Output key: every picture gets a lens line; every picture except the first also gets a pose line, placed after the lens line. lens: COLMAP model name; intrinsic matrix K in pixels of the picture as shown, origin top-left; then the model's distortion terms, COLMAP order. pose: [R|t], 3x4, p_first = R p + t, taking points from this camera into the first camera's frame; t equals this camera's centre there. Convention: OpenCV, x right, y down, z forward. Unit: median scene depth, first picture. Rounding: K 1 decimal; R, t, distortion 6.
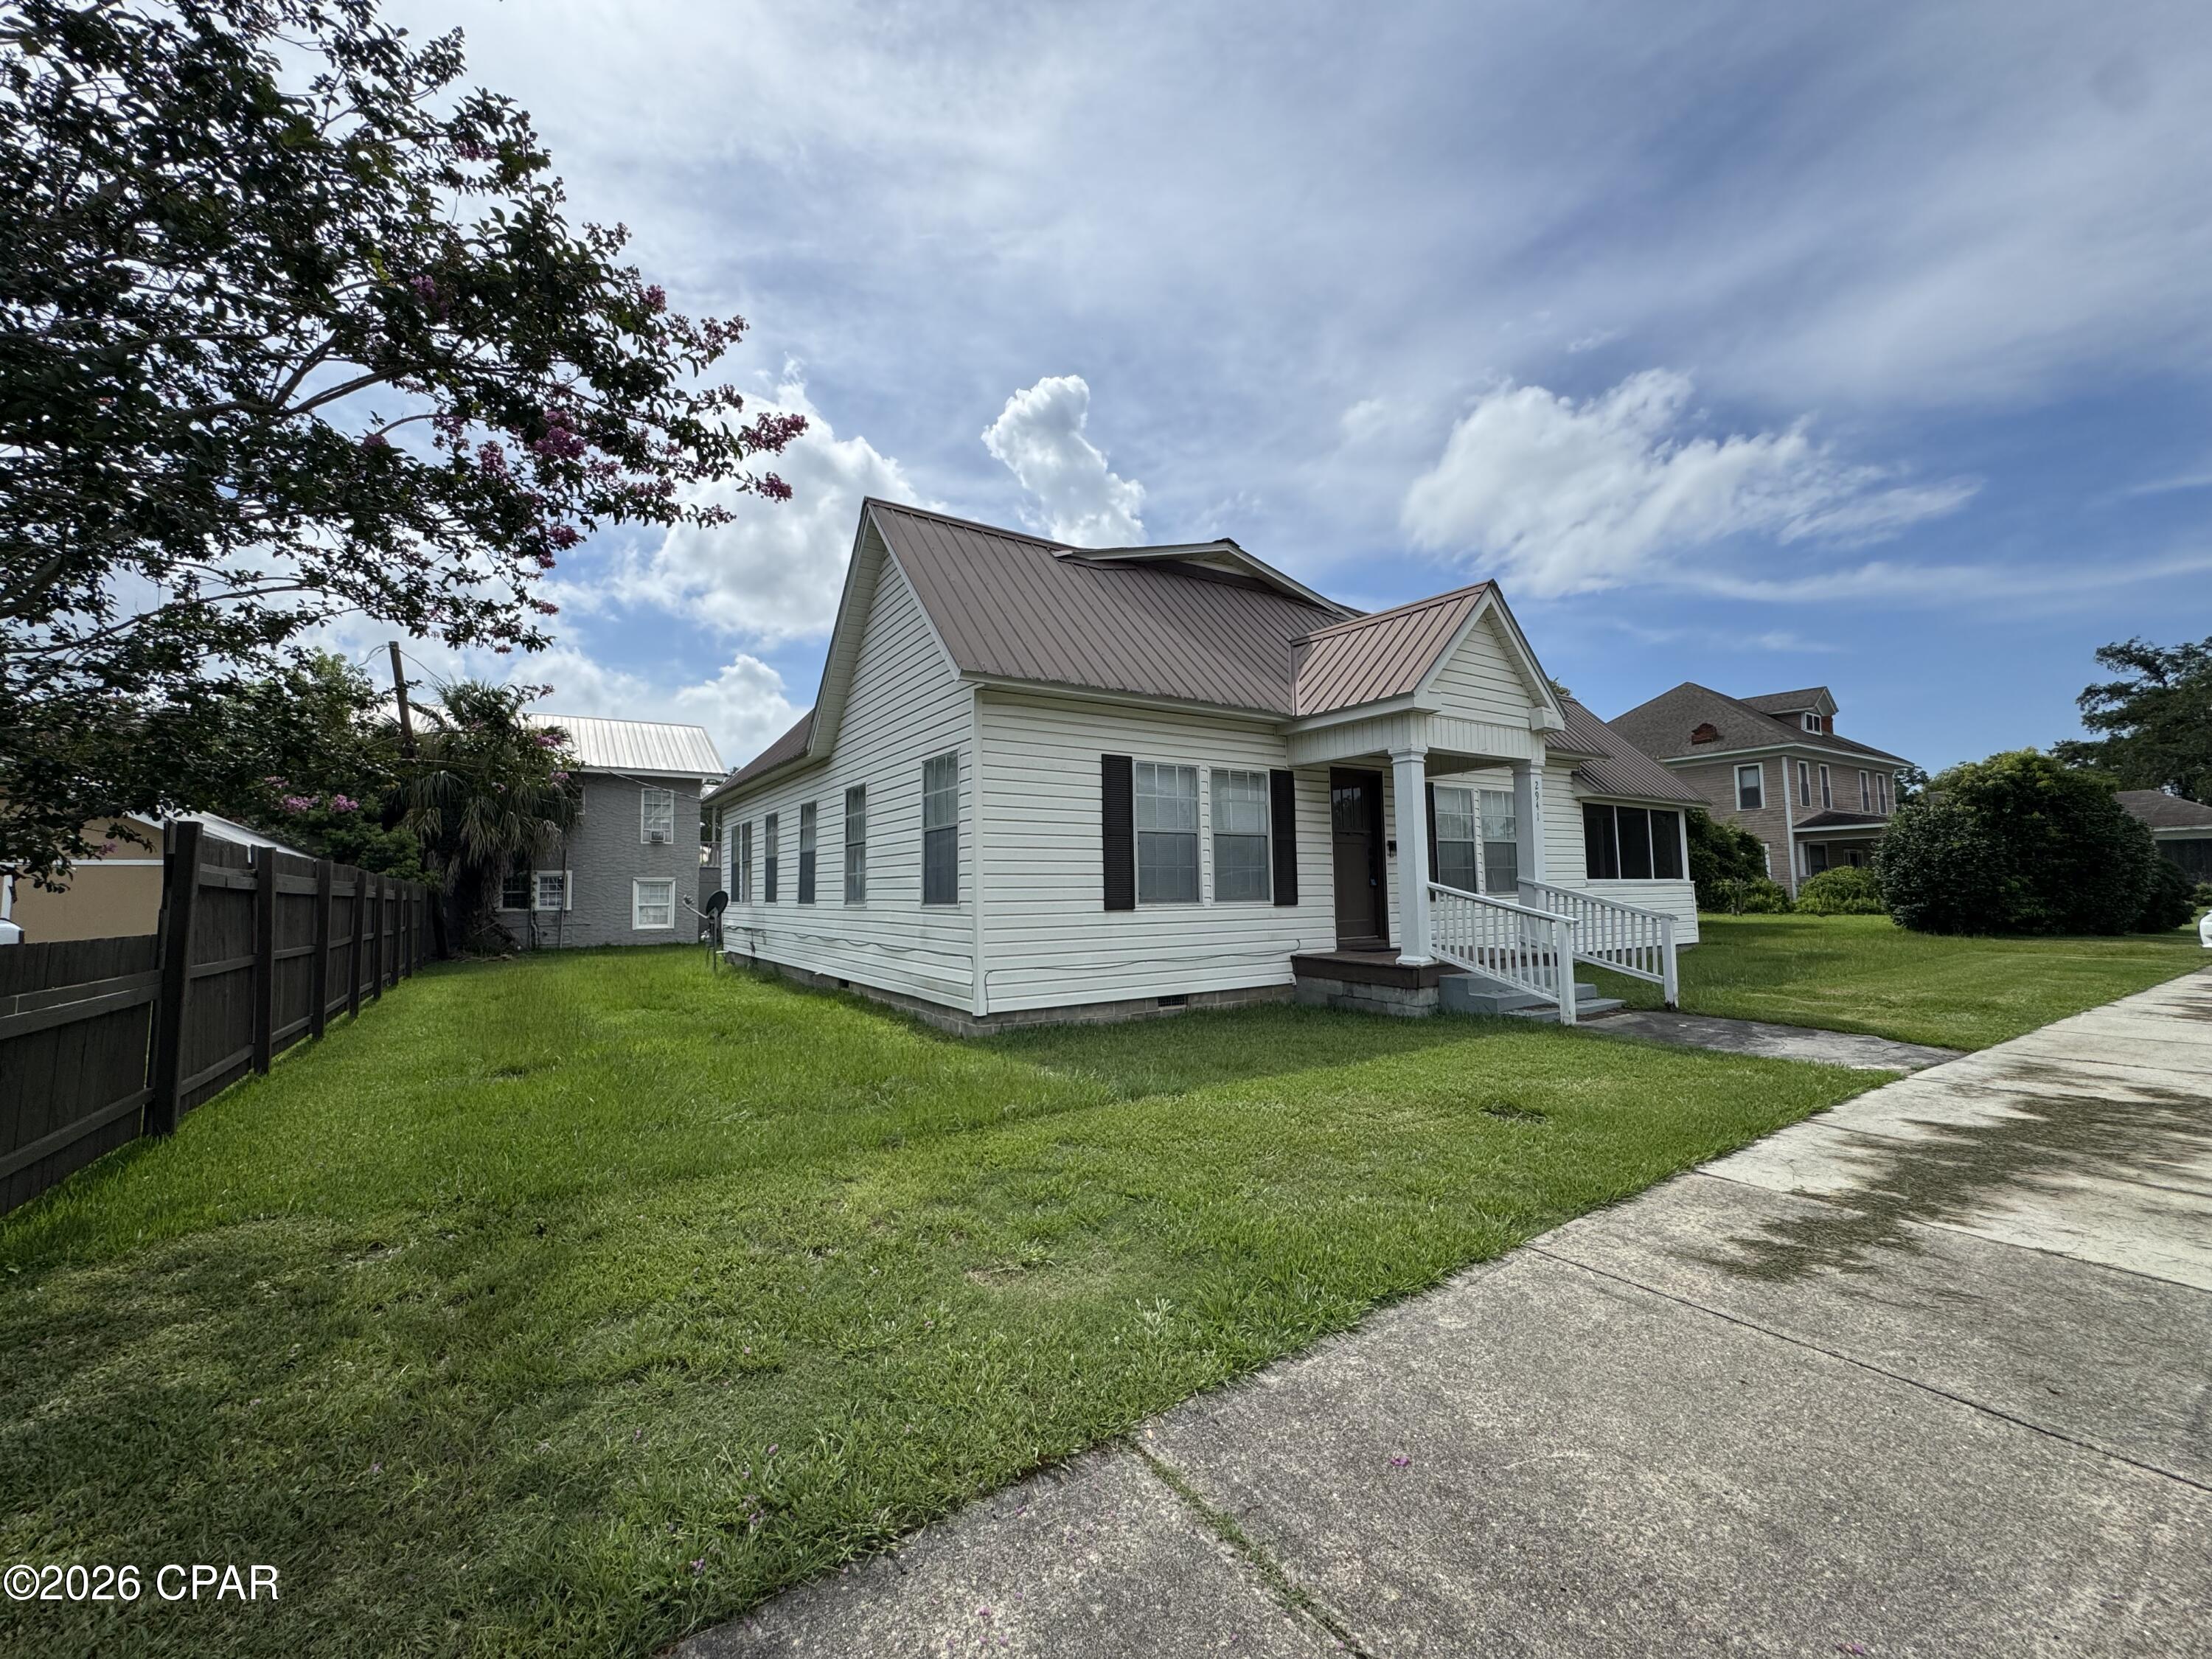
lens RADIAL K [[880.5, 0, 1100.3], [0, 880.5, 830.2], [0, 0, 1]] dist [-0.003026, 0.000320]
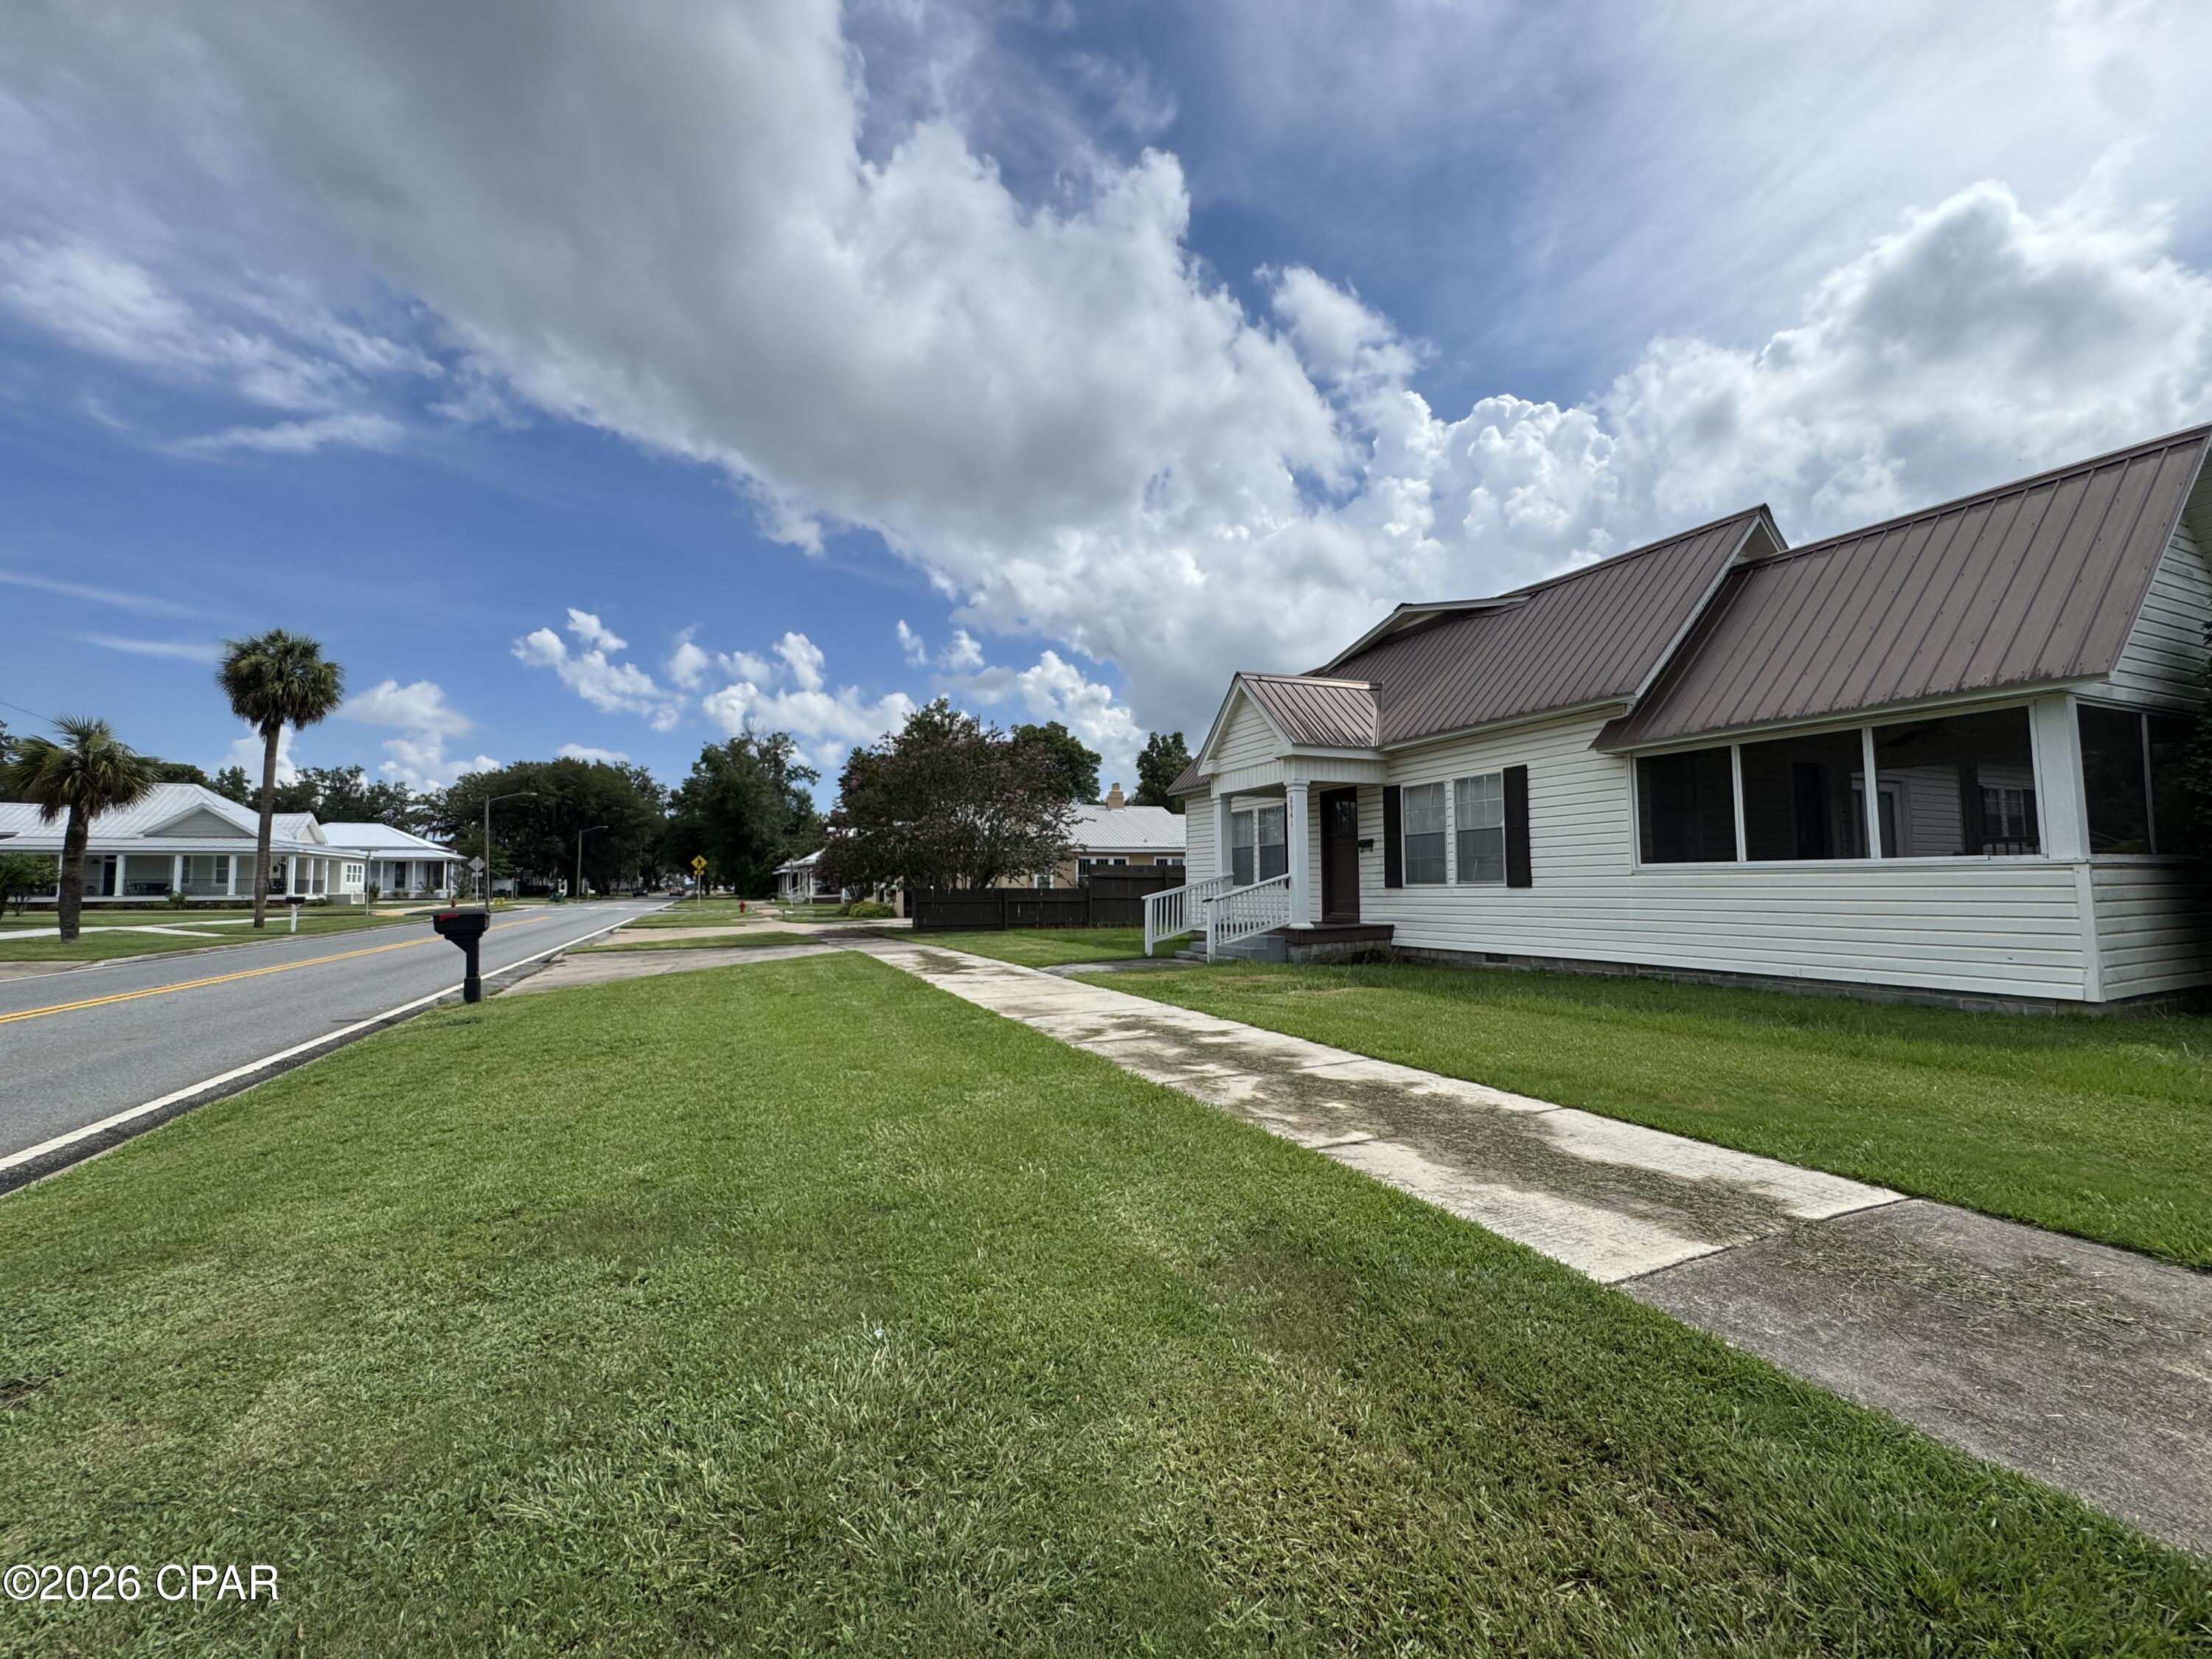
lens RADIAL K [[880.5, 0, 1100.3], [0, 880.5, 830.2], [0, 0, 1]] dist [-0.003026, 0.000320]
pose [[-0.159846, -0.053392, -0.985697, 1.475098], [0.084860, 0.994096, -0.067609, 0.046279], [0.983488, -0.094454, -0.154371, 0.681990]]
